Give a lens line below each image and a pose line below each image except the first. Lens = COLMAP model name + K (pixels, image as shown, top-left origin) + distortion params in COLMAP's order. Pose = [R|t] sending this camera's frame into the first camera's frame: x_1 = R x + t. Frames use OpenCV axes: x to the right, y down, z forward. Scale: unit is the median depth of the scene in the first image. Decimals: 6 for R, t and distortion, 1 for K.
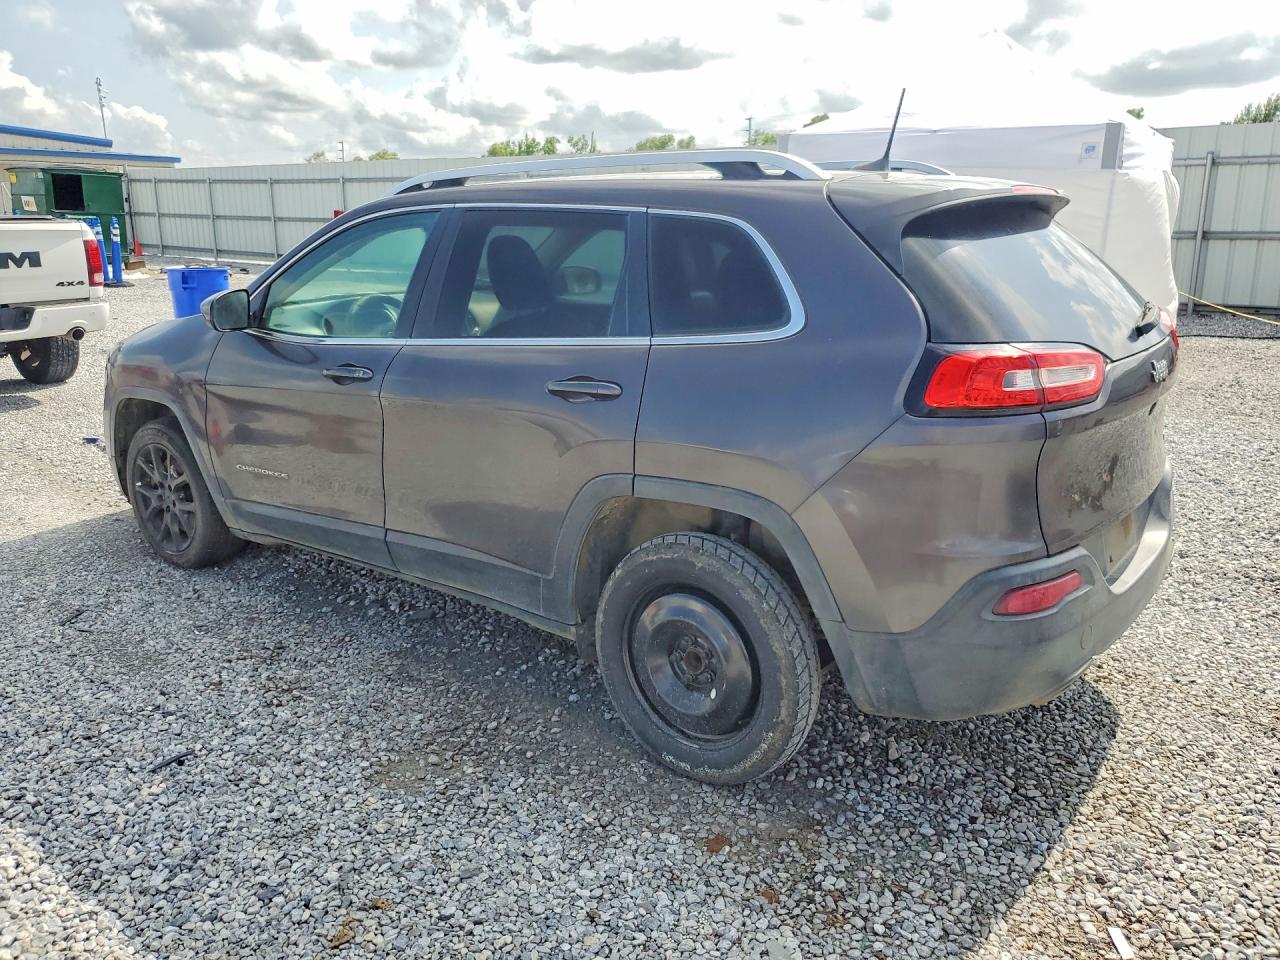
lens RADIAL K [[1039.0, 0, 640.0], [0, 1039.0, 480.0], [0, 0, 1]] dist [0.000179, 0.057020]
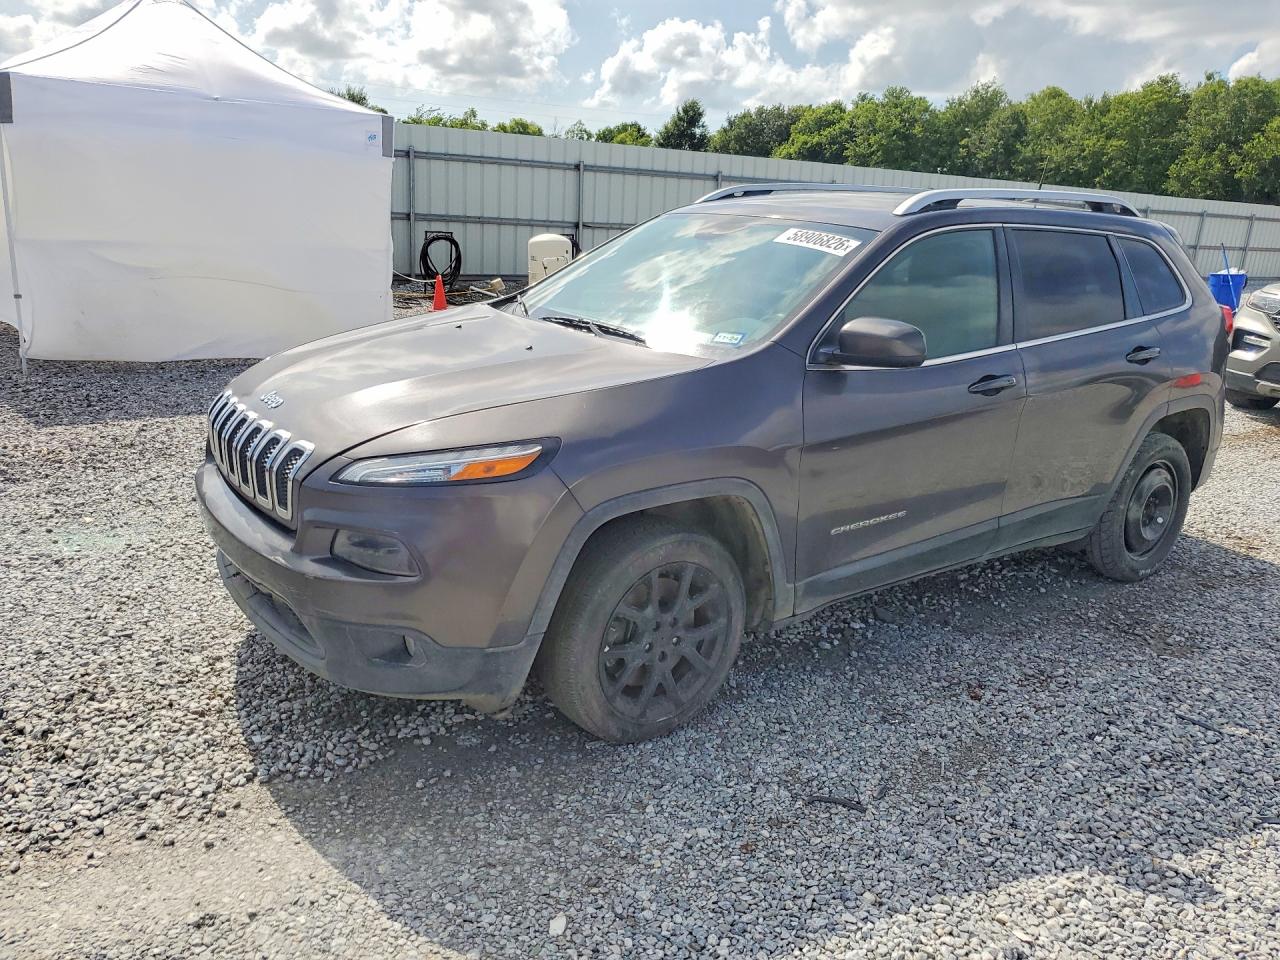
lens RADIAL K [[1039.0, 0, 640.0], [0, 1039.0, 480.0], [0, 0, 1]] dist [0.000179, 0.057020]
pose [[0.238595, -0.236024, 0.942001, -0.620664], [0.191493, 0.962405, 0.192634, -0.126179], [-0.952052, 0.134425, 0.274822, 0.475625]]
